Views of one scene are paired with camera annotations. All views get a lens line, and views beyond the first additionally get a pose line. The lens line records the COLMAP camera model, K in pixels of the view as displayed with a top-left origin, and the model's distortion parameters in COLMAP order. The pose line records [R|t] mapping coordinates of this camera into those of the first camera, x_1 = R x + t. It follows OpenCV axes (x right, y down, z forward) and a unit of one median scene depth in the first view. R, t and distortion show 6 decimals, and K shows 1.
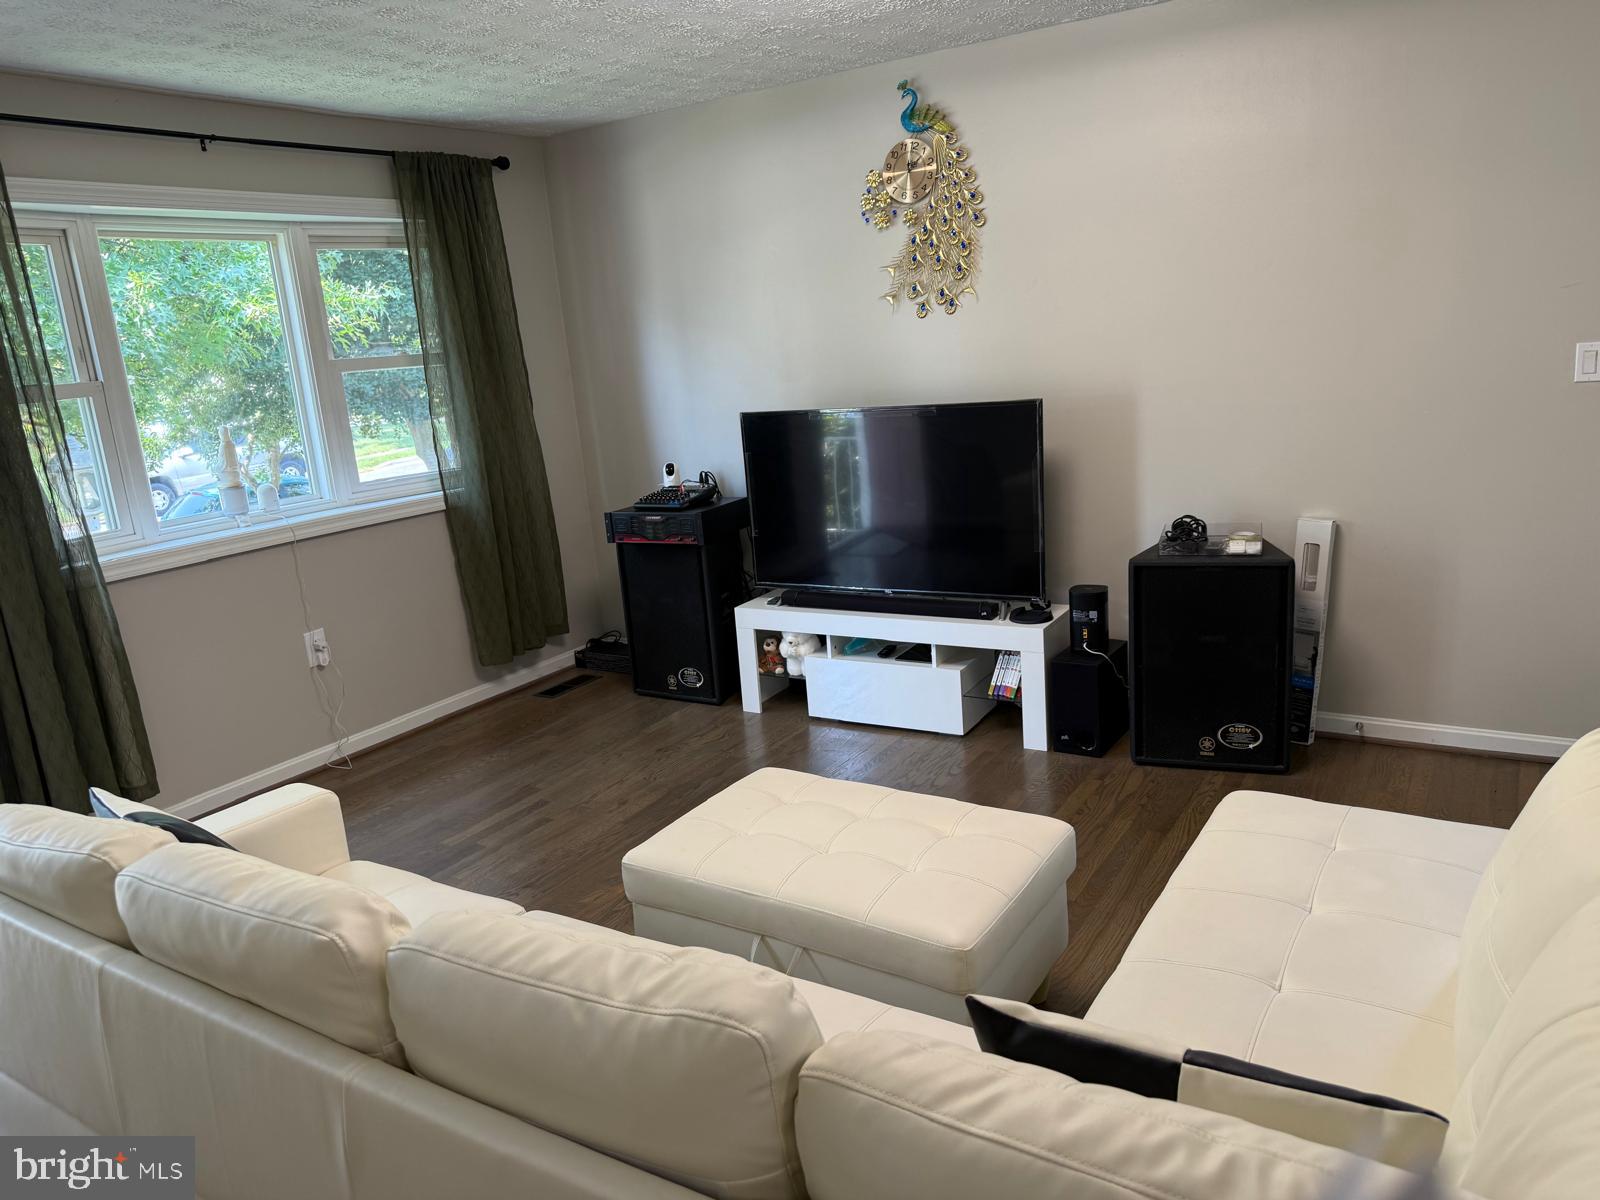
lens RADIAL K [[1096.1, 0, 800.0], [0, 1096.1, 600.0], [0, 0, 1]] dist [0.001923, -0.056207]
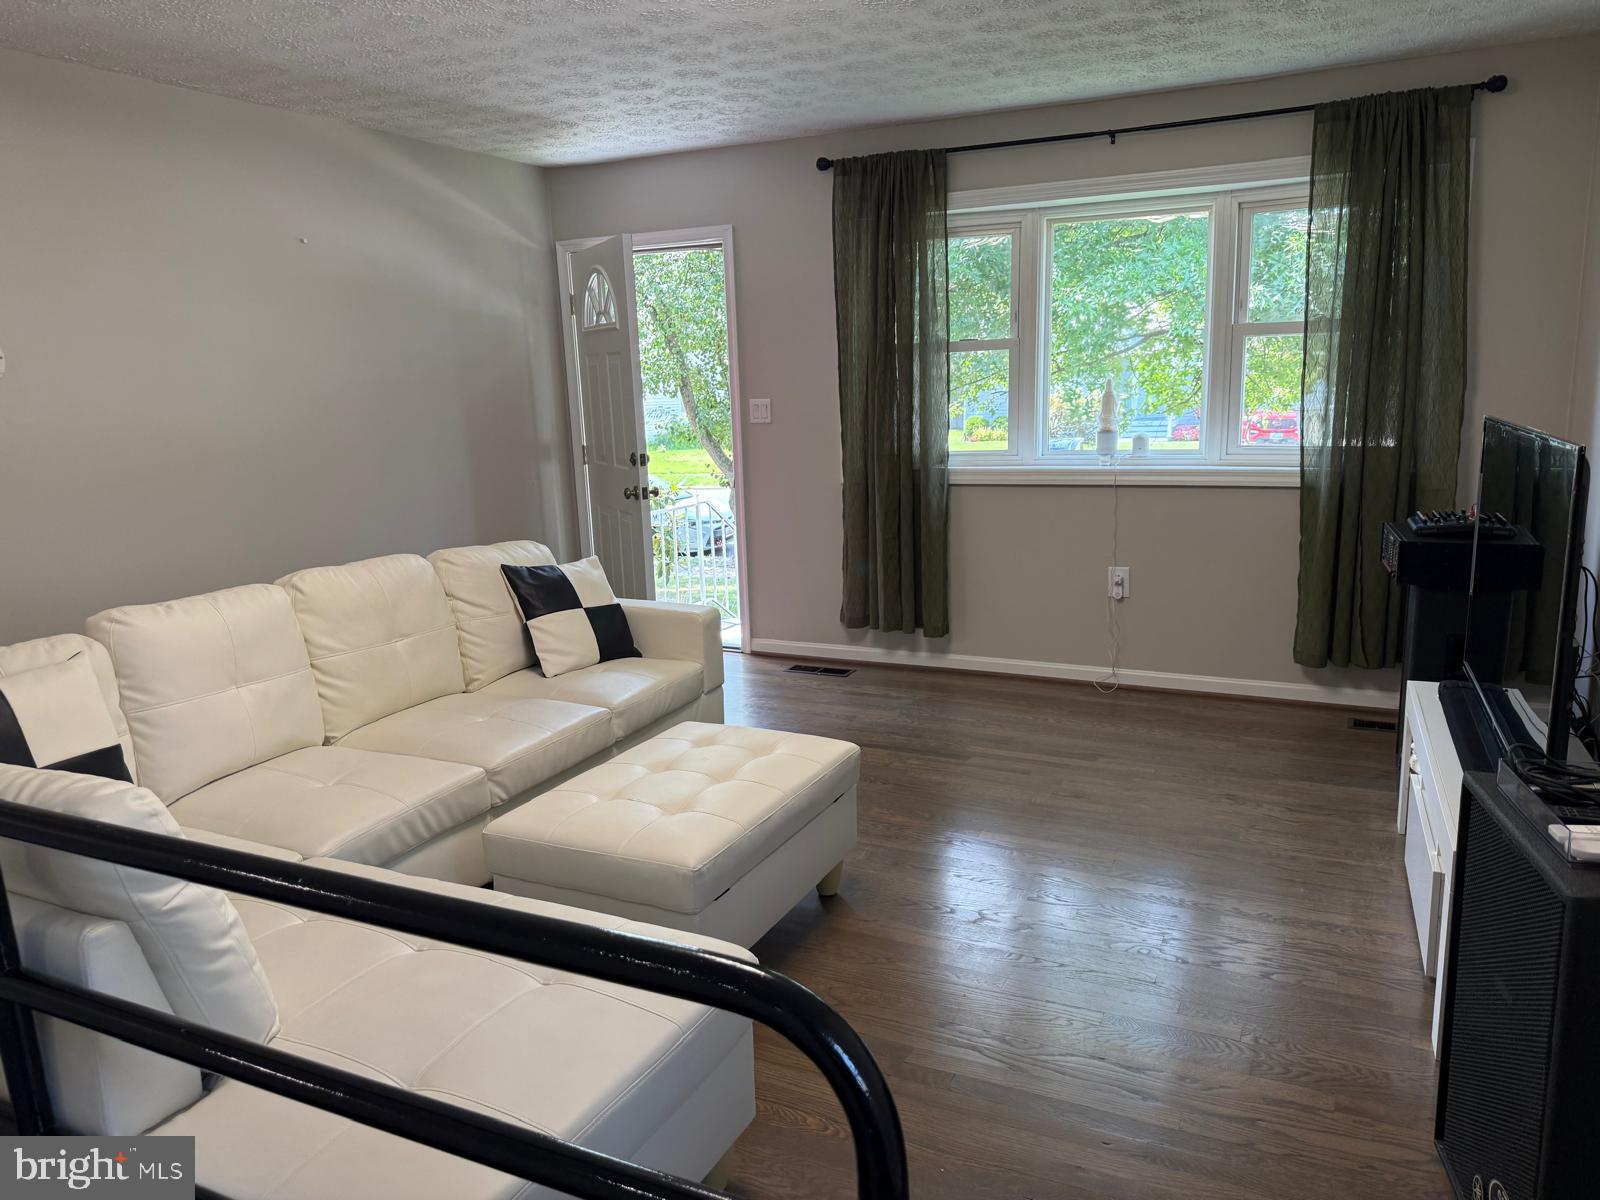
lens RADIAL K [[1096.1, 0, 800.0], [0, 1096.1, 600.0], [0, 0, 1]] dist [0.001923, -0.056207]
pose [[0.110077, 0.258350, -0.959760, 0.583598], [-0.204843, 0.950794, 0.232443, -0.128216], [0.972585, 0.171014, 0.157581, 0.485805]]
